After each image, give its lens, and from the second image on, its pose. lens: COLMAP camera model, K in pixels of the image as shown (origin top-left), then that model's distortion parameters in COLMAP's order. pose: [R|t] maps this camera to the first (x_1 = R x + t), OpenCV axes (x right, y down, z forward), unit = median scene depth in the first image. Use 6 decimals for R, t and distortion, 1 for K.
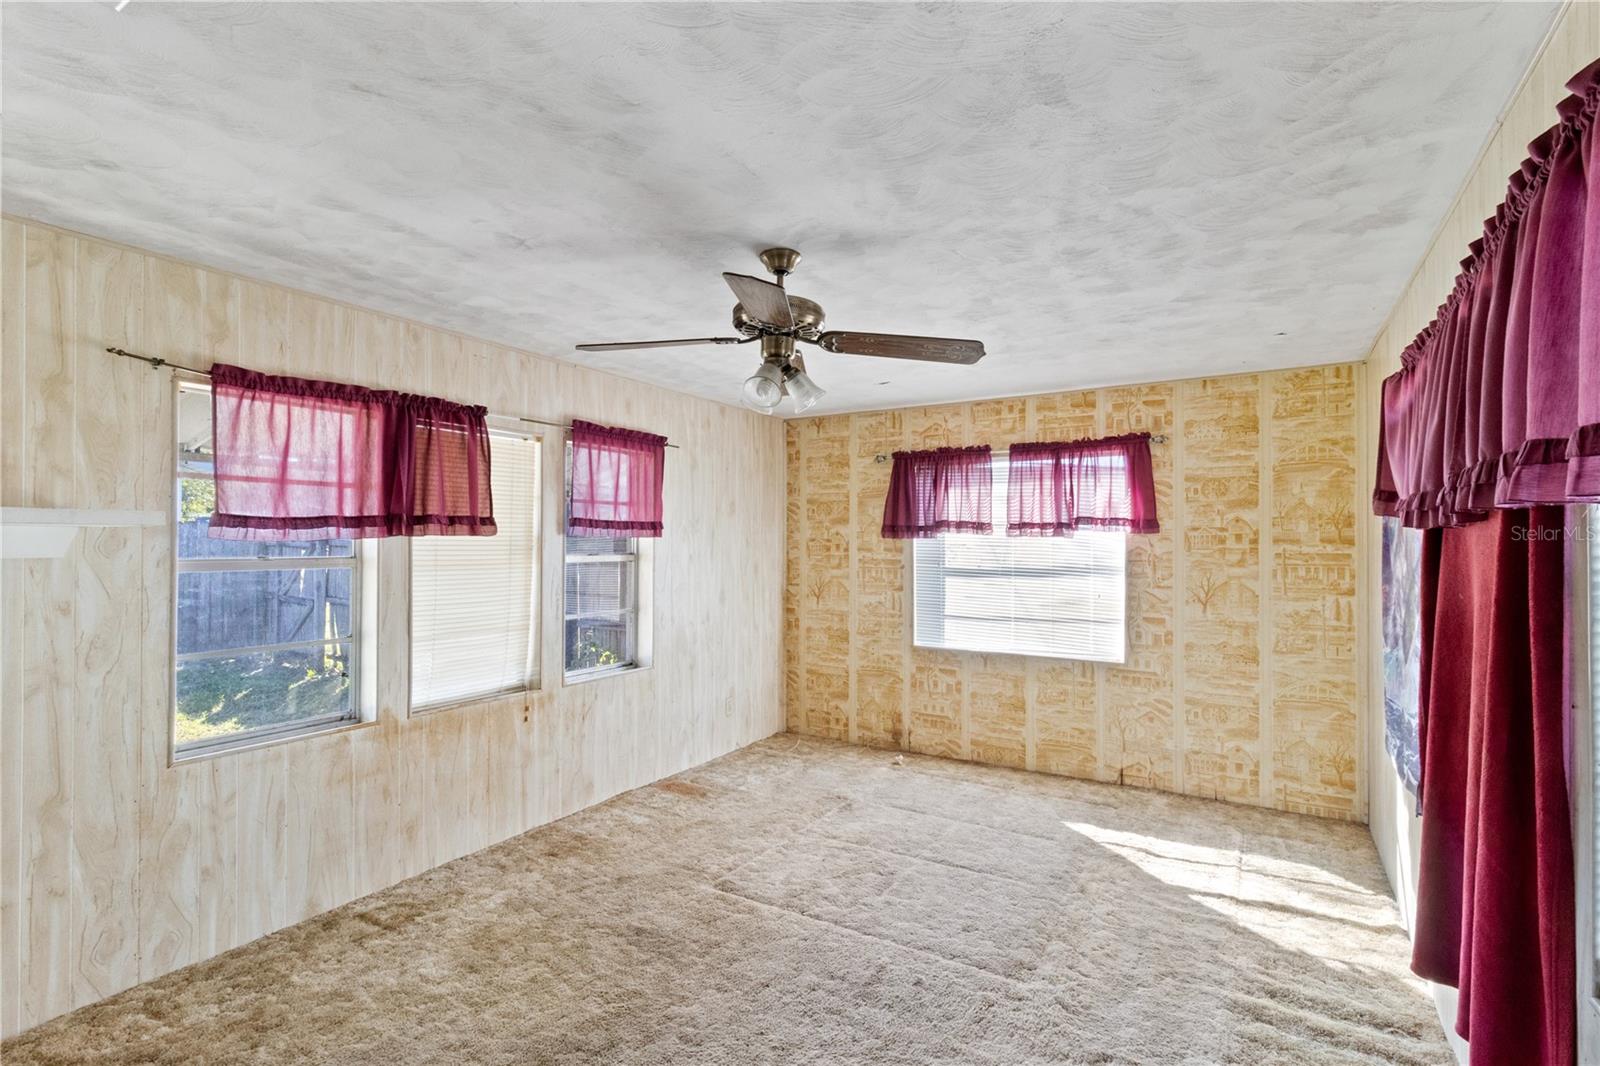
lens RADIAL K [[739.4, 0, 803.9], [0, 739.4, 538.2], [0, 0, 1]] dist [0.001006, 0.000401]
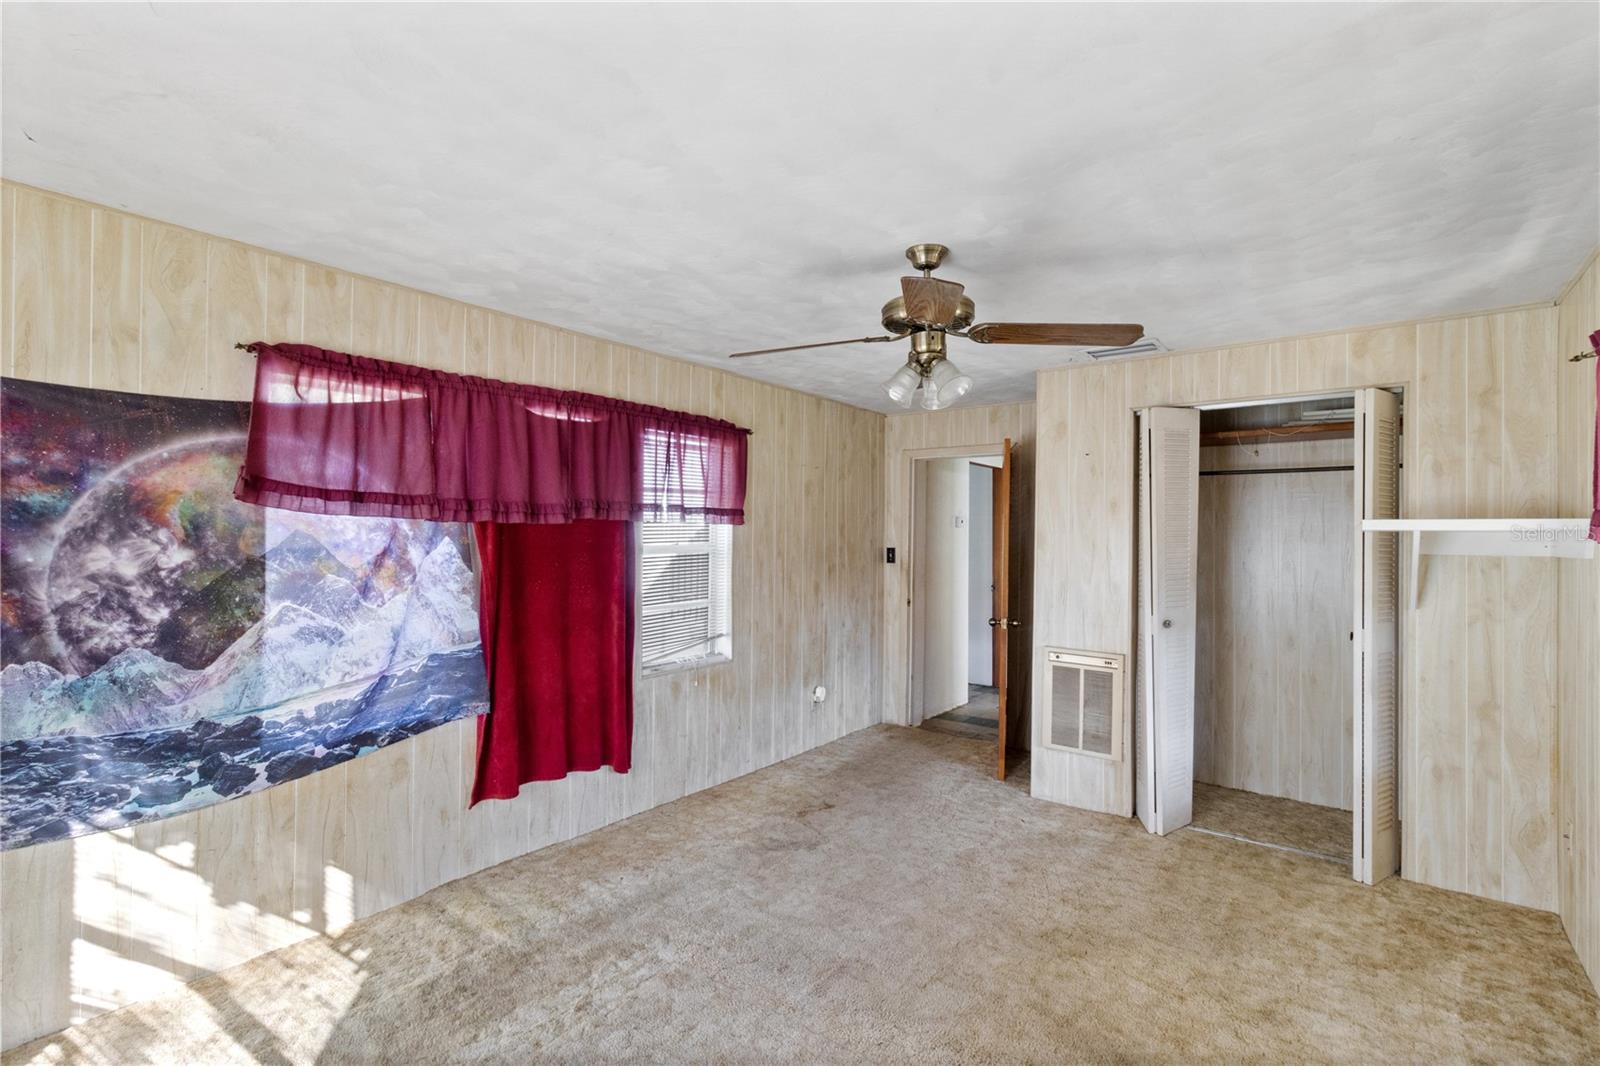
lens RADIAL K [[739.9, 0, 808.8], [0, 739.9, 529.6], [0, 0, 1]] dist [0.000844, 0.000350]
pose [[-0.995697, -0.011296, 0.091979, 0.019188], [-0.013062, 0.999741, -0.018624, 0.010126], [-0.091745, -0.019745, -0.995587, 1.184151]]
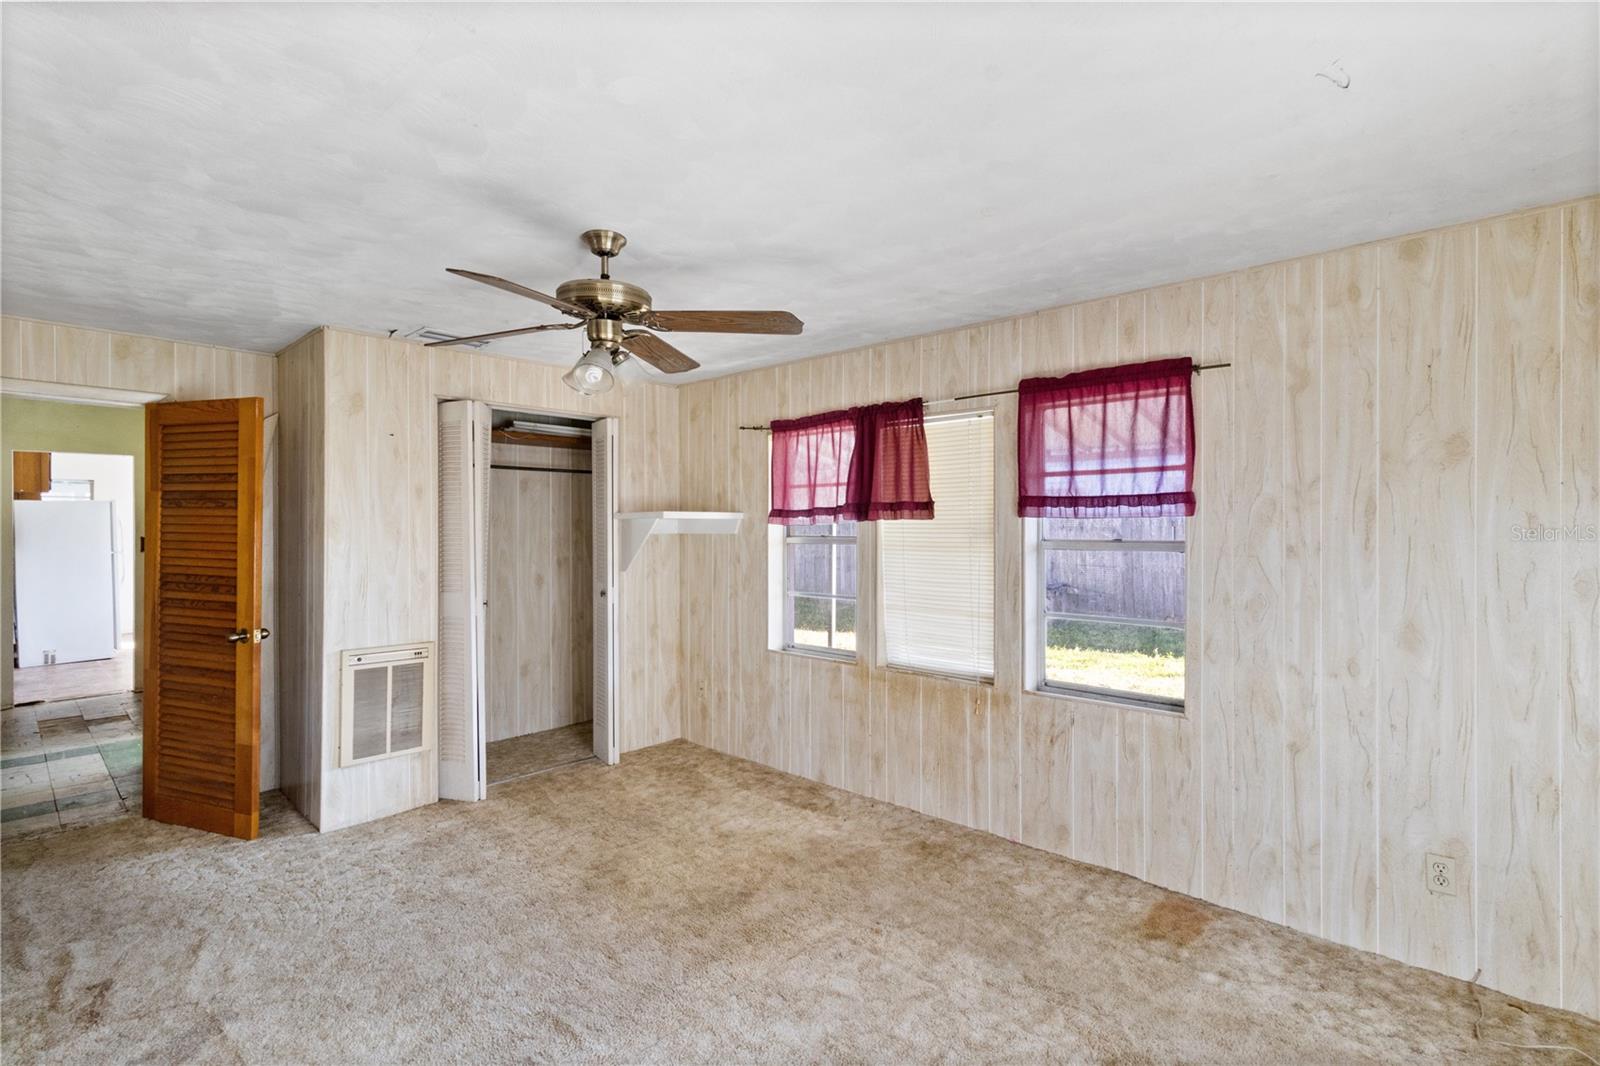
lens RADIAL K [[739.9, 0, 808.8], [0, 739.9, 529.6], [0, 0, 1]] dist [0.000844, 0.000350]
pose [[-0.184862, 0.002494, -0.982761, 0.529901], [0.007946, 0.999968, 0.001042, 0.007334], [0.982732, -0.007616, -0.184876, 0.855162]]
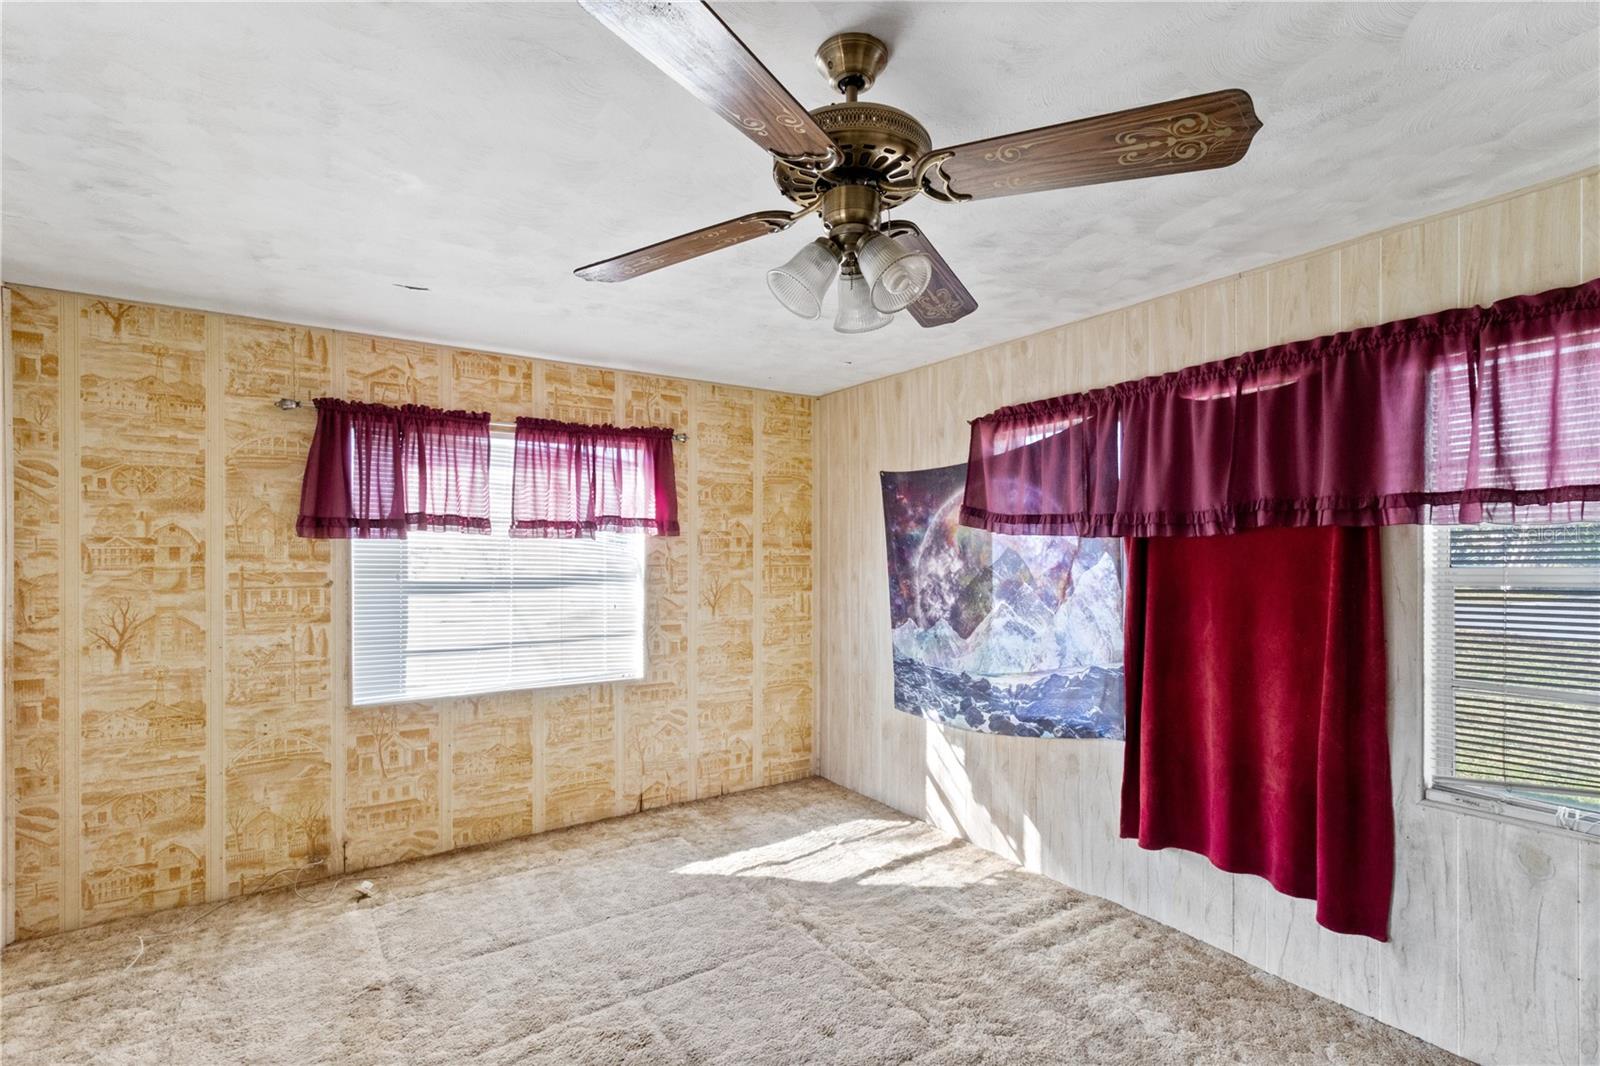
lens RADIAL K [[750.9, 0, 806.2], [0, 750.9, 551.5], [0, 0, 1]] dist [0.000620, 0.000589]
pose [[0.414303, -0.004699, 0.910127, -0.347863], [-0.007662, 0.999933, 0.008651, 0.003491], [-0.910107, -0.010557, 0.414239, 0.462962]]
